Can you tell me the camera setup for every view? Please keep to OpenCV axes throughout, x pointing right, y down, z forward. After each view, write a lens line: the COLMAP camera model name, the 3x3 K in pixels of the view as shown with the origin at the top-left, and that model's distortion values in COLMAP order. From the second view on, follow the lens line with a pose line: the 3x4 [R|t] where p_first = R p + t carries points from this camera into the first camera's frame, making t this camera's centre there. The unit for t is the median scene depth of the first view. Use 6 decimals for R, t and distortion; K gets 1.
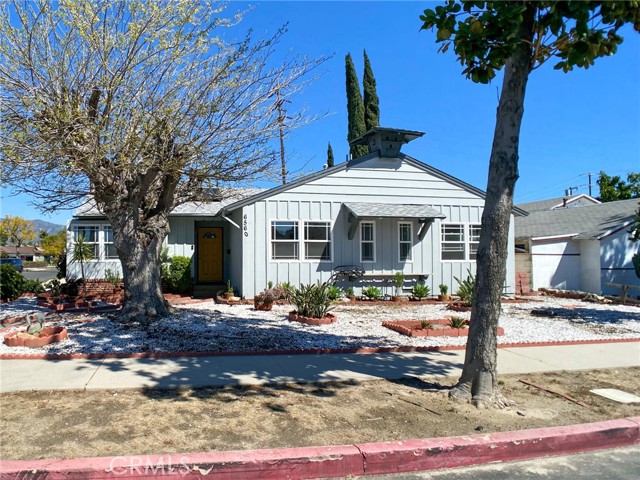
lens RADIAL K [[477.0, 0, 320.0], [0, 477.0, 240.0], [0, 0, 1]] dist [-0.077432, -0.005692]
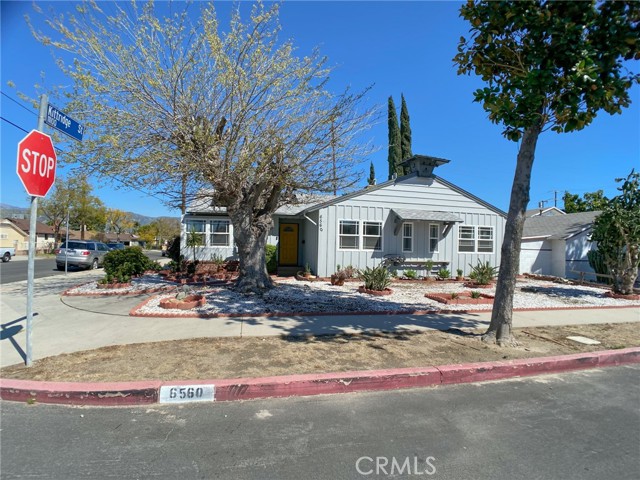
lens RADIAL K [[444.7, 0, 320.0], [0, 444.7, 240.0], [0, 0, 1]] dist [-0.096601, 0.003372]
pose [[0.996075, 0.024095, 0.085174, -0.295175], [-0.026023, 0.999428, 0.021603, -0.010936], [-0.084604, -0.023734, 0.996132, -0.290938]]
